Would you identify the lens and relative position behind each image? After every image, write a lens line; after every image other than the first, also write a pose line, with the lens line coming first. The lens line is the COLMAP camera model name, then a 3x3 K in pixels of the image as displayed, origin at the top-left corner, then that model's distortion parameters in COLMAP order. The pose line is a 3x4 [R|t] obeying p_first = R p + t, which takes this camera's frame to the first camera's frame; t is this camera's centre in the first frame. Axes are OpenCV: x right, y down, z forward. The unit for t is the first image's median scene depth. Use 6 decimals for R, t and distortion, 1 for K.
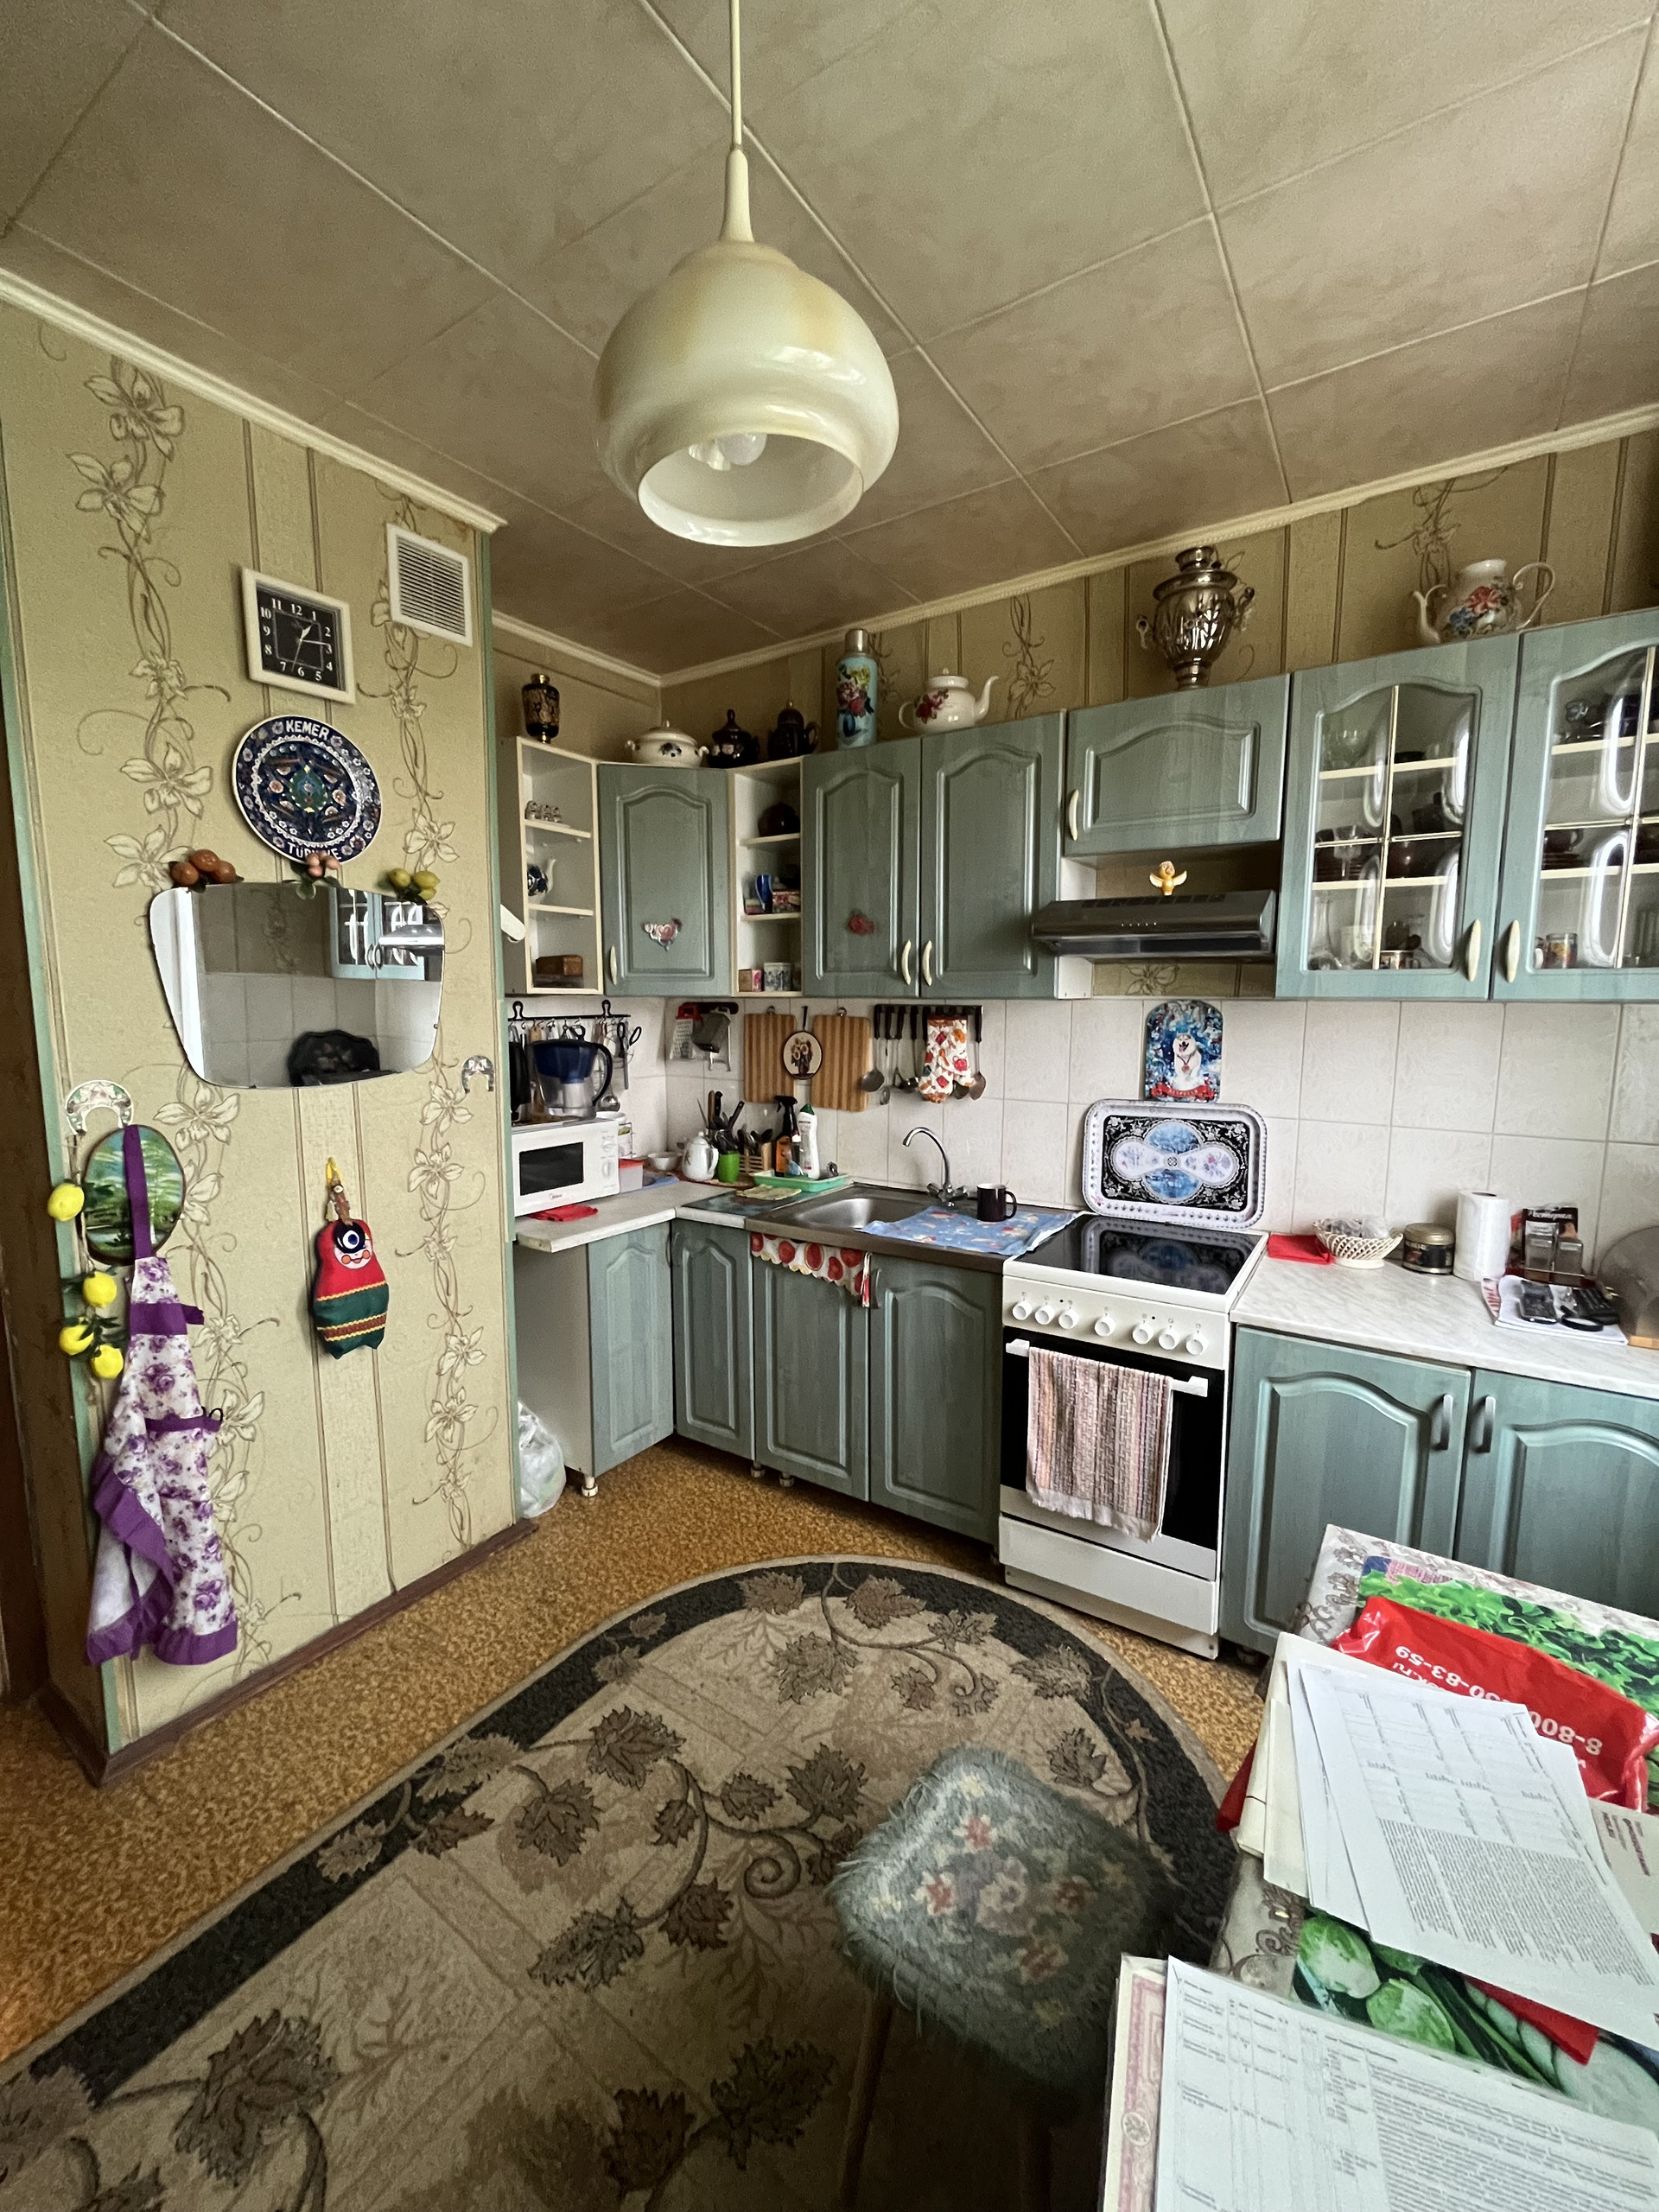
lens RADIAL K [[896.6, 0, 829.0], [0, 896.6, 1098.3], [0, 0, 1]] dist [-0.002219, -0.000150]
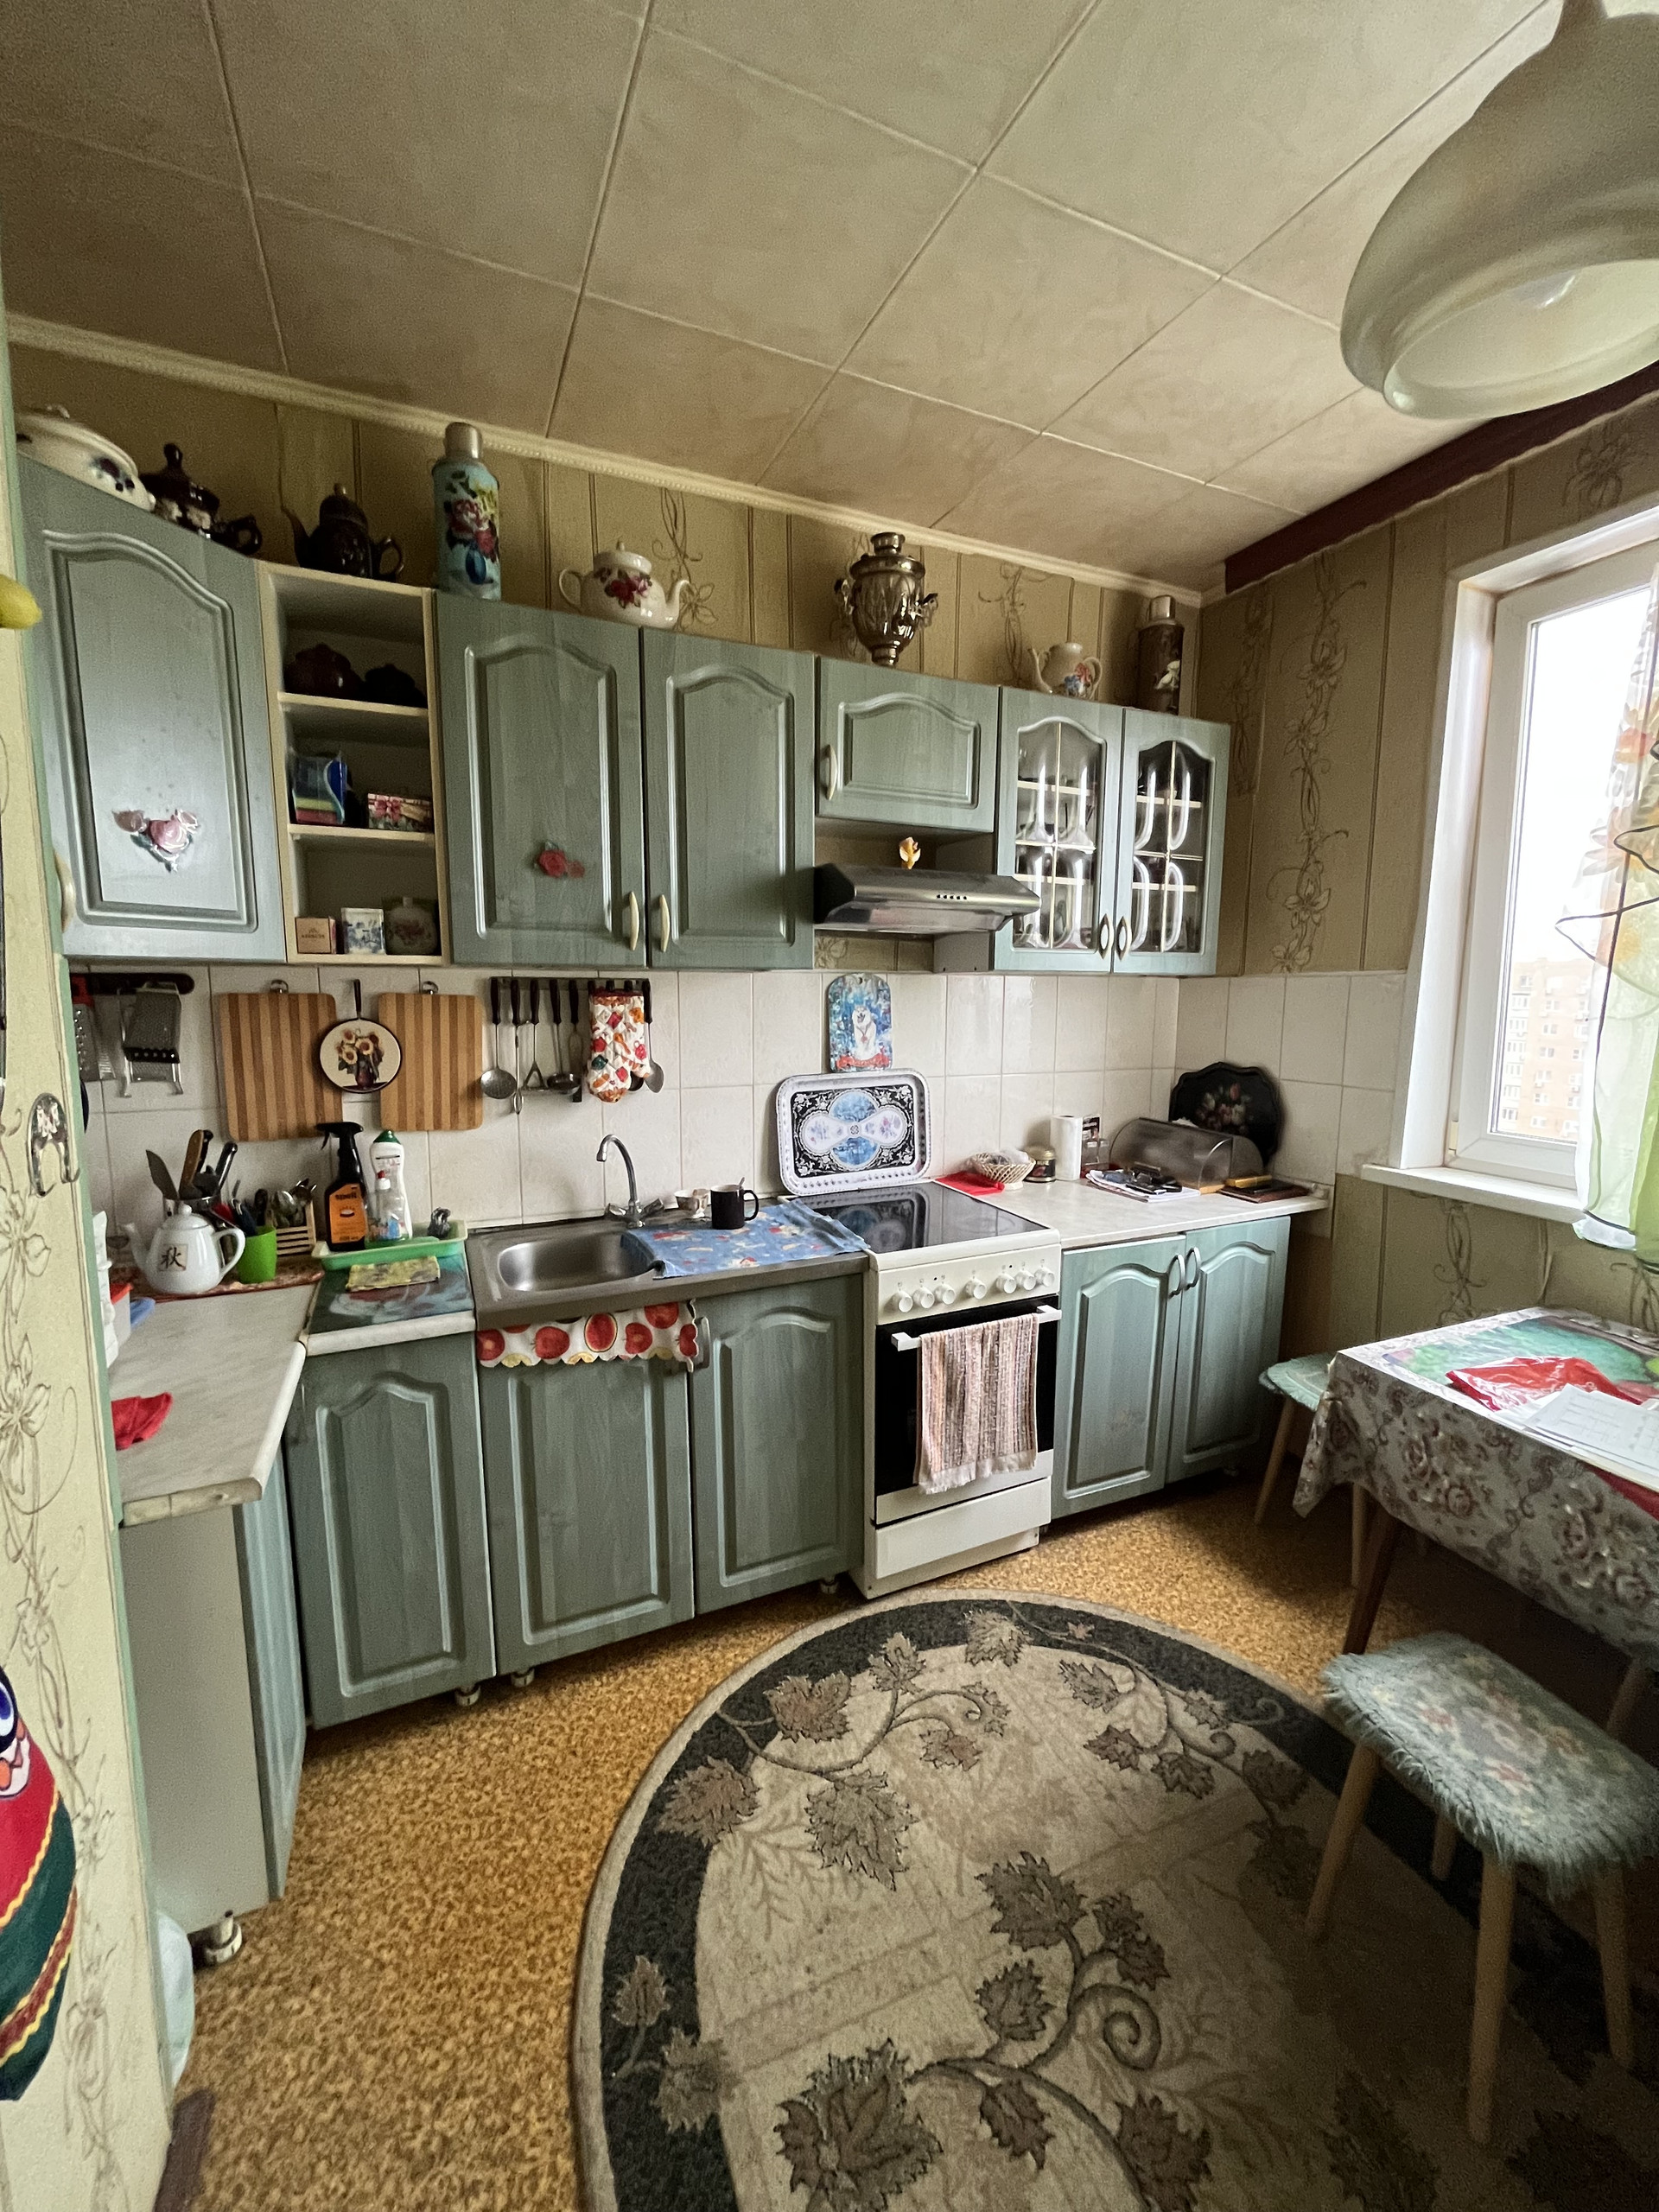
lens RADIAL K [[896.6, 0, 828.7], [0, 896.6, 1098.8], [0, 0, 1]] dist [-0.002219, -0.000150]
pose [[0.530477, -0.106829, 0.840941, -0.556914], [0.092278, 0.993410, 0.067988, -0.042413], [-0.842662, 0.041534, 0.536839, 0.520834]]
